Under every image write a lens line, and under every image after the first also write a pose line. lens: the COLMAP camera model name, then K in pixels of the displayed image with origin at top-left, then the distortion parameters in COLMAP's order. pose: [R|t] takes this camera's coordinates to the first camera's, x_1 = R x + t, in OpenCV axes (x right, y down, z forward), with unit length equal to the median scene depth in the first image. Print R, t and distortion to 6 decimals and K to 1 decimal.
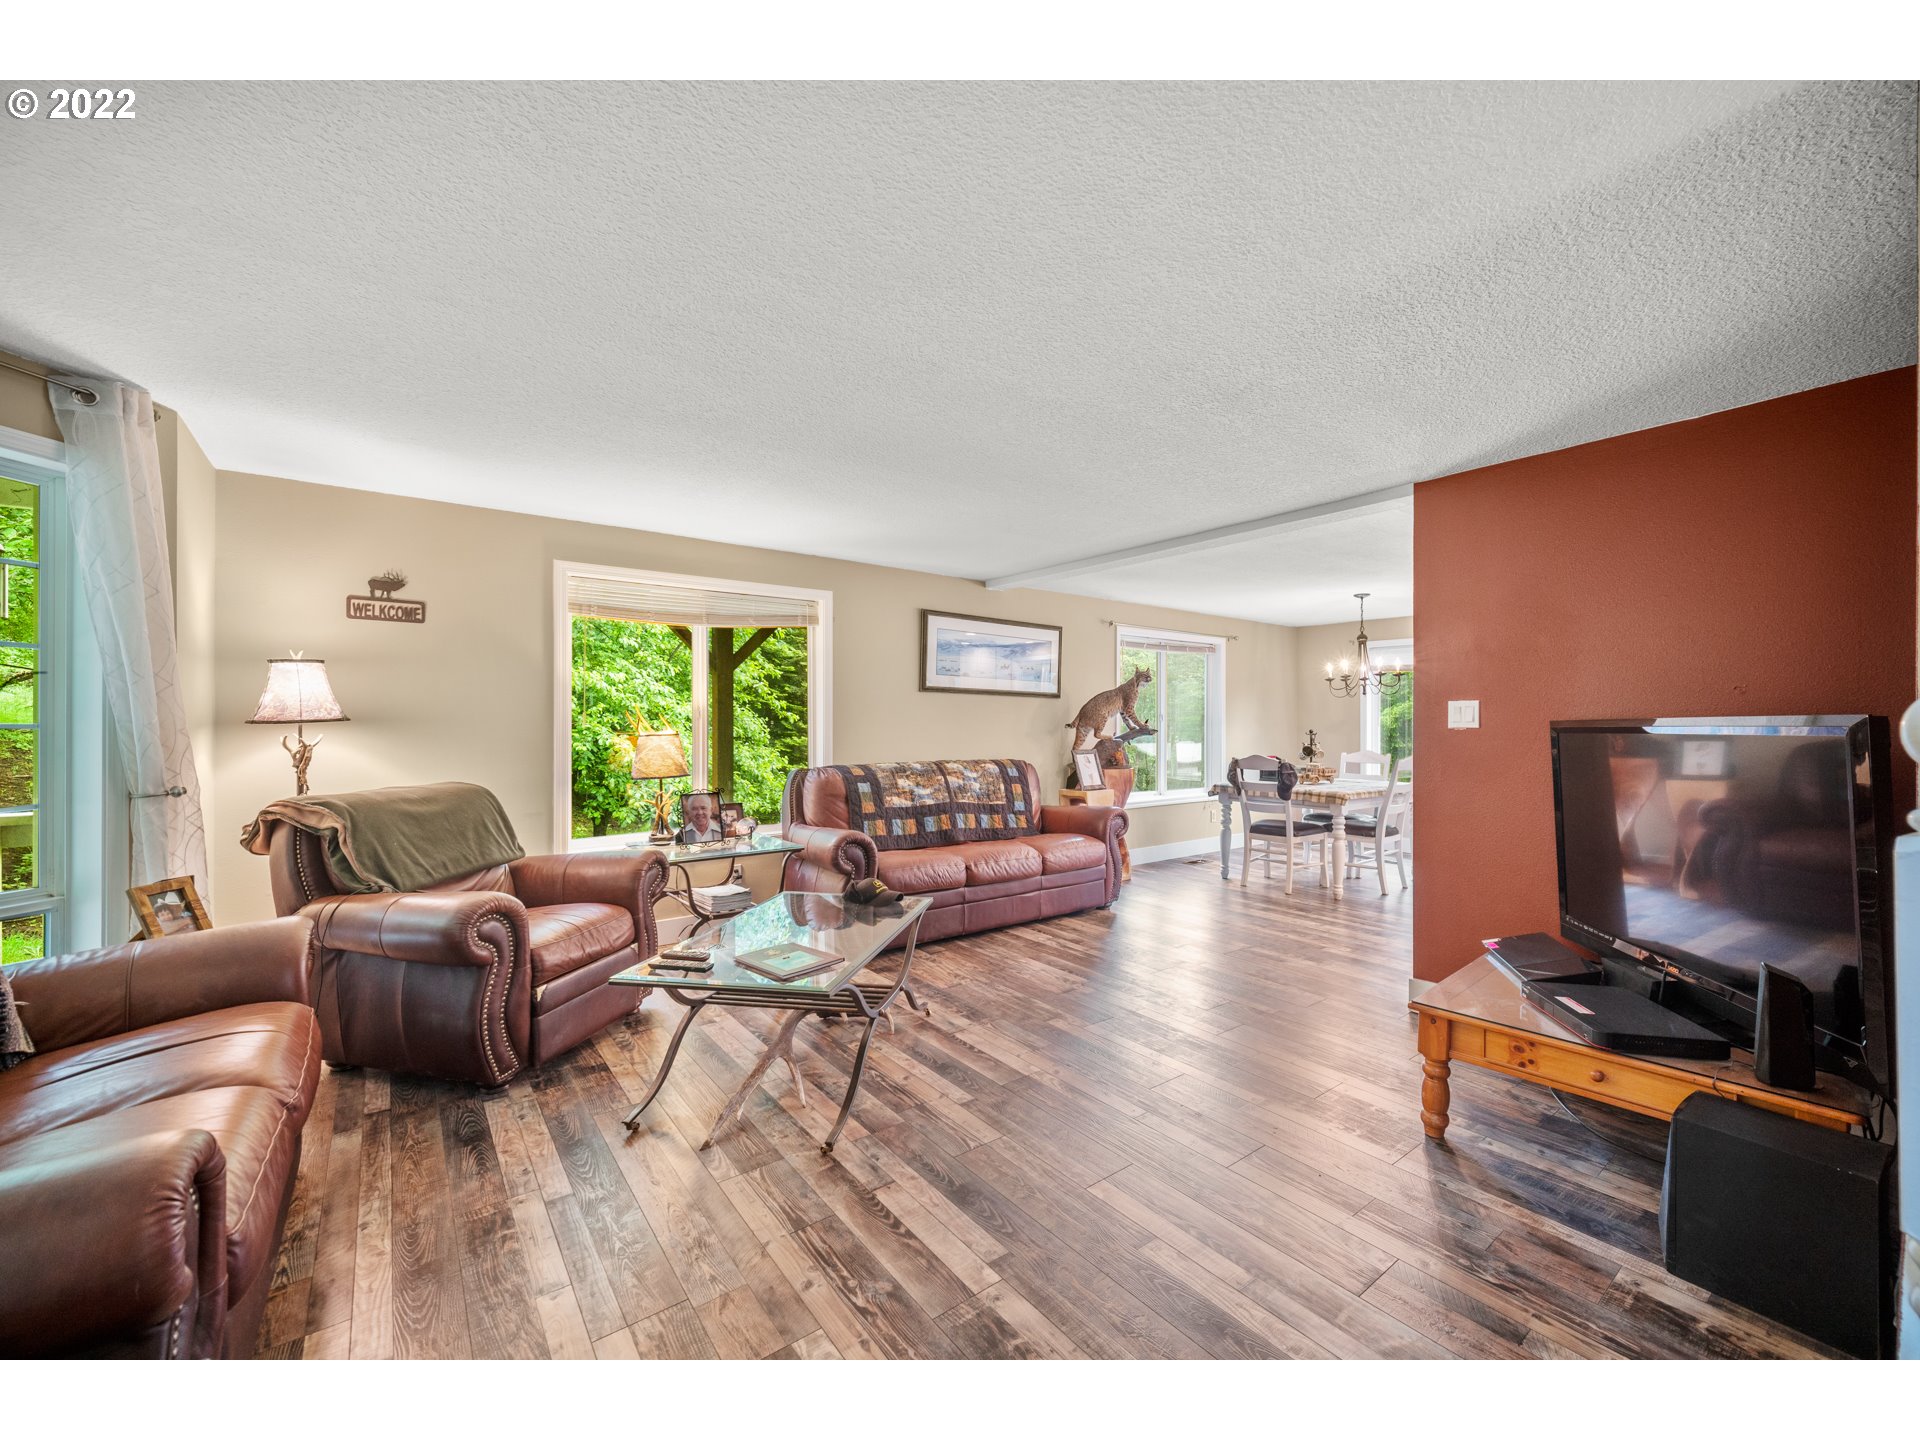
lens RADIAL K [[767.2, 0, 960.0], [0, 767.2, 720.0], [0, 0, 1]] dist [0.036612, 0.000083]
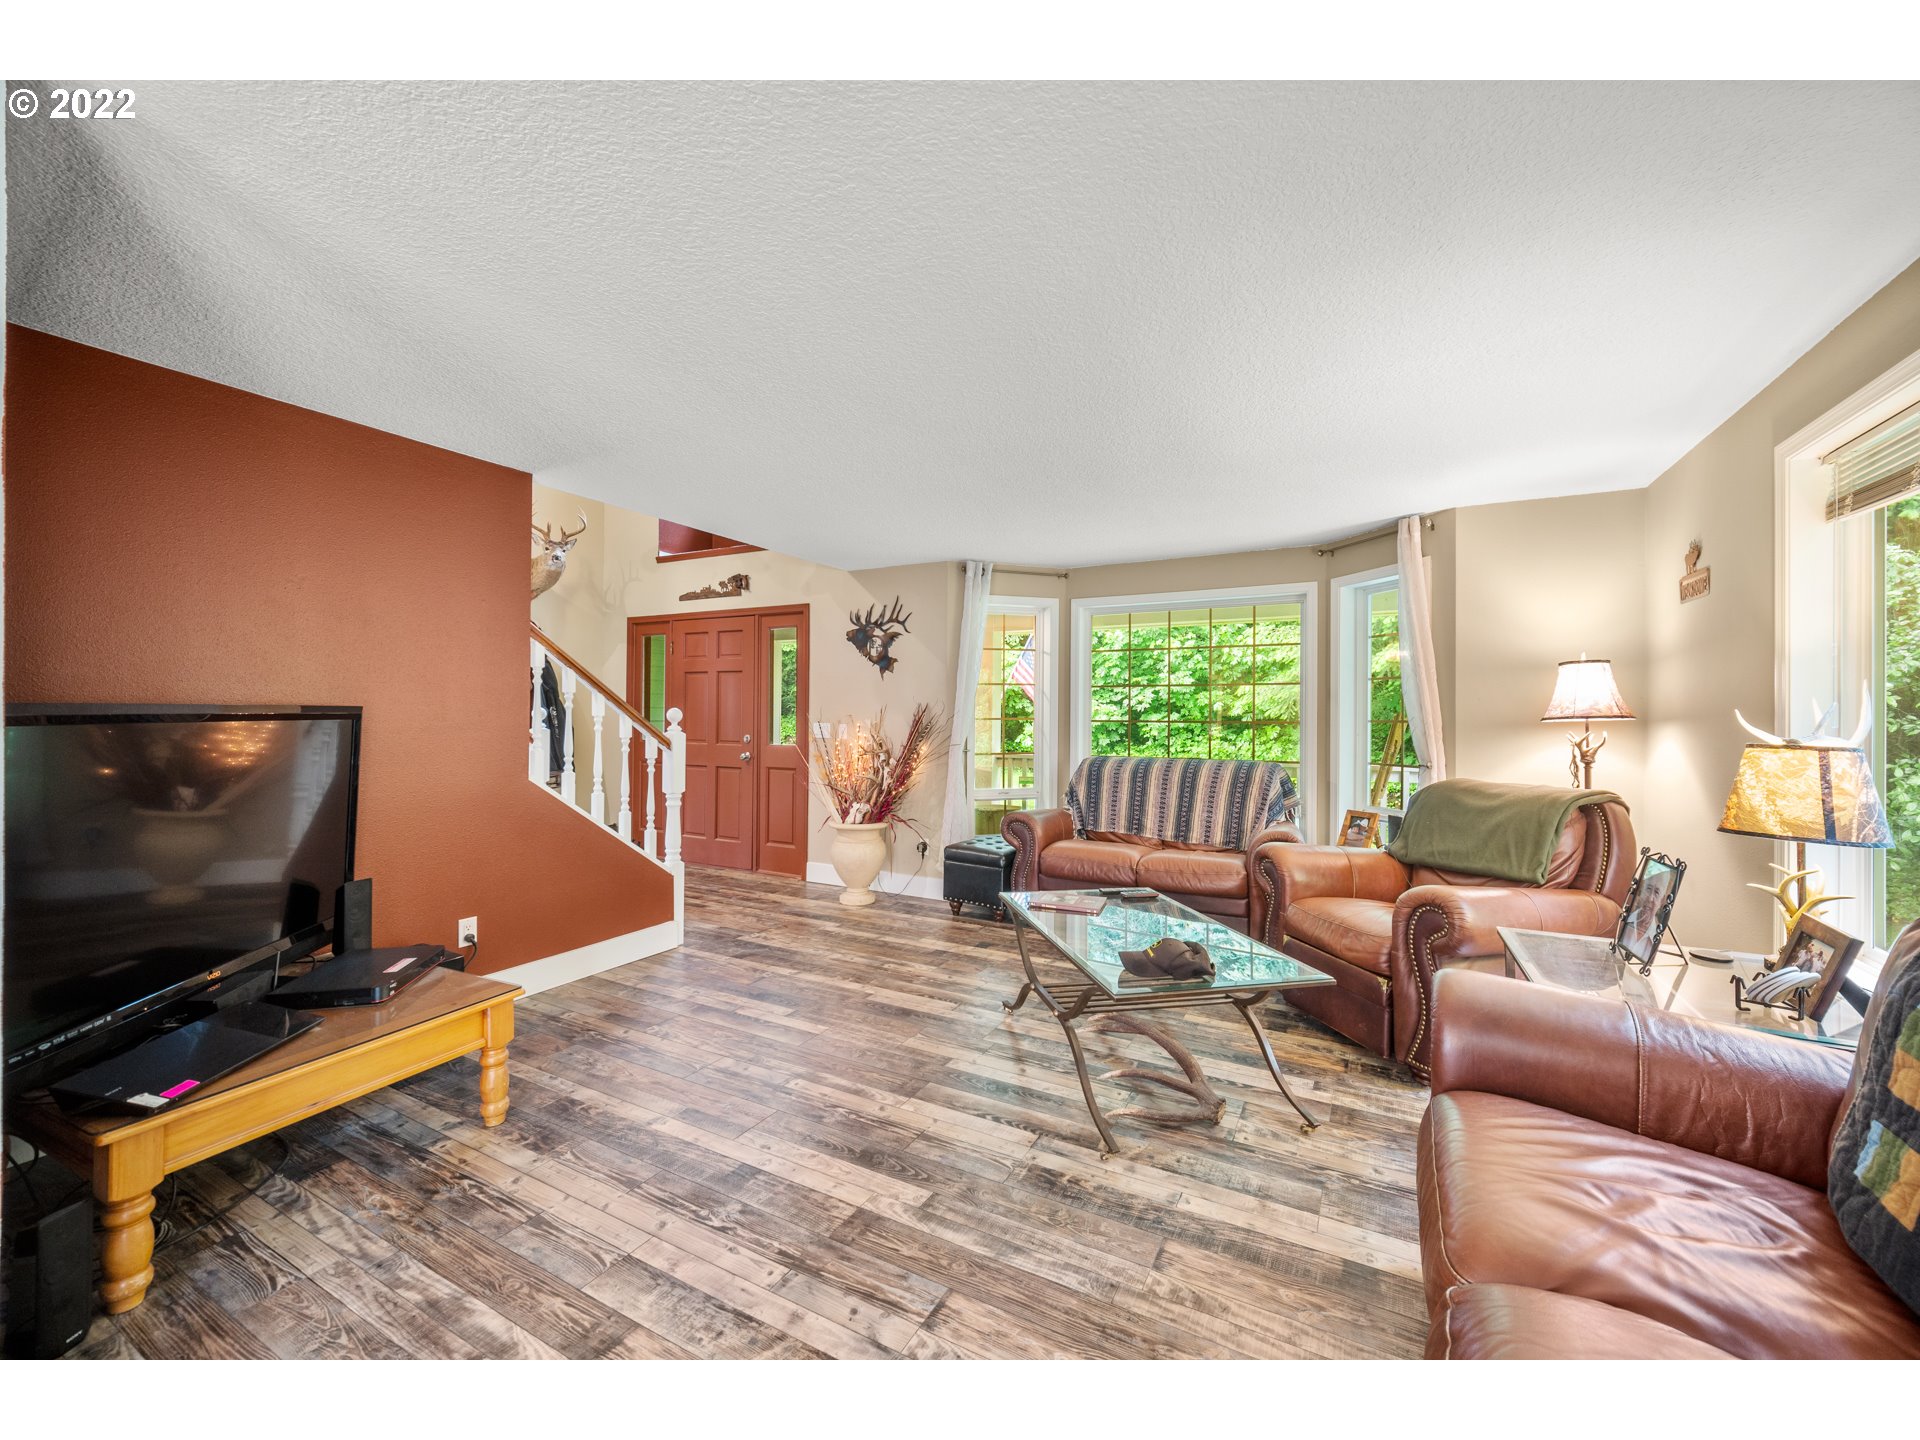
lens RADIAL K [[760.6, 0, 960.0], [0, 760.6, 720.0], [0, 0, 1]] dist [0.000121, 0.000008]
pose [[-0.911364, -0.009495, -0.411492, 0.413051], [-0.009208, 0.999954, -0.002679, 0.014851], [0.411499, 0.001347, -0.911409, 1.864002]]
